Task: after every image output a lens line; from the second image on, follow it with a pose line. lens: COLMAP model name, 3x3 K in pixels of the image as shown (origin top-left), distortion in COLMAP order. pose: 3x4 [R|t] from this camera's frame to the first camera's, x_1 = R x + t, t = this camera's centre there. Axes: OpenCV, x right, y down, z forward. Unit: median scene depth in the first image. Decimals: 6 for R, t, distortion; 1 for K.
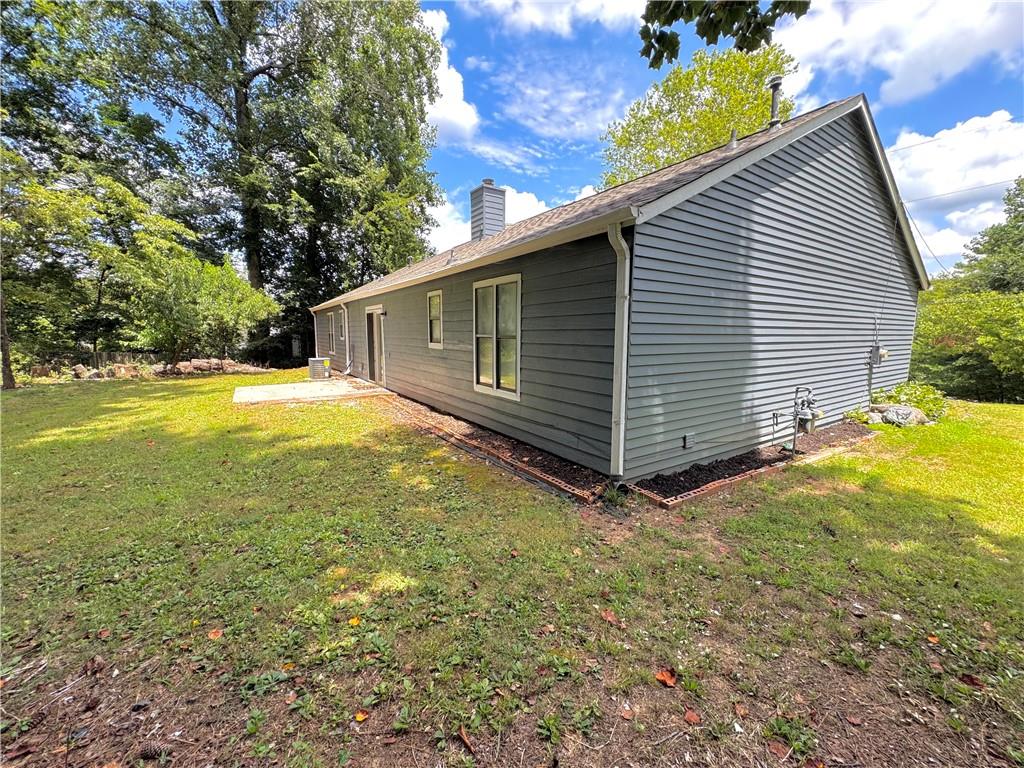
lens RADIAL K [[407.8, 0, 512.0], [0, 407.8, 384.0], [0, 0, 1]] dist [-0.000695, 0.000082]
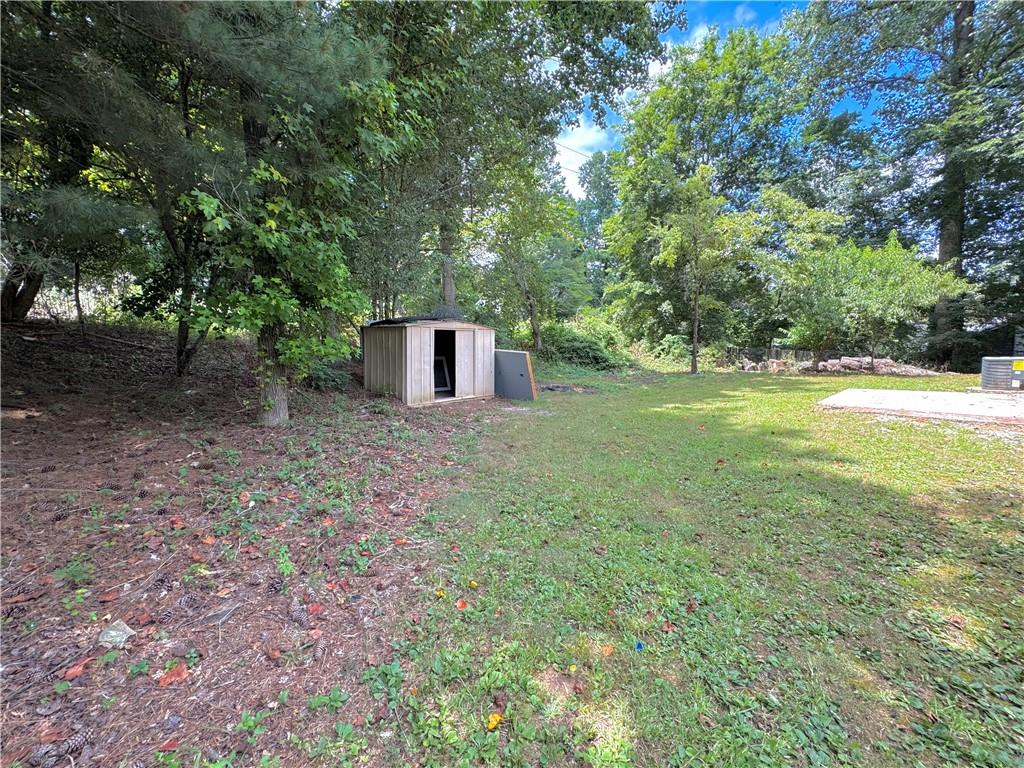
lens RADIAL K [[407.8, 0, 512.0], [0, 407.8, 384.0], [0, 0, 1]] dist [-0.000695, 0.000082]
pose [[0.151065, 0.085180, -0.984847, 0.028887], [-0.086054, 0.993631, 0.072740, -0.001581], [0.984771, 0.073762, 0.157433, 0.113191]]
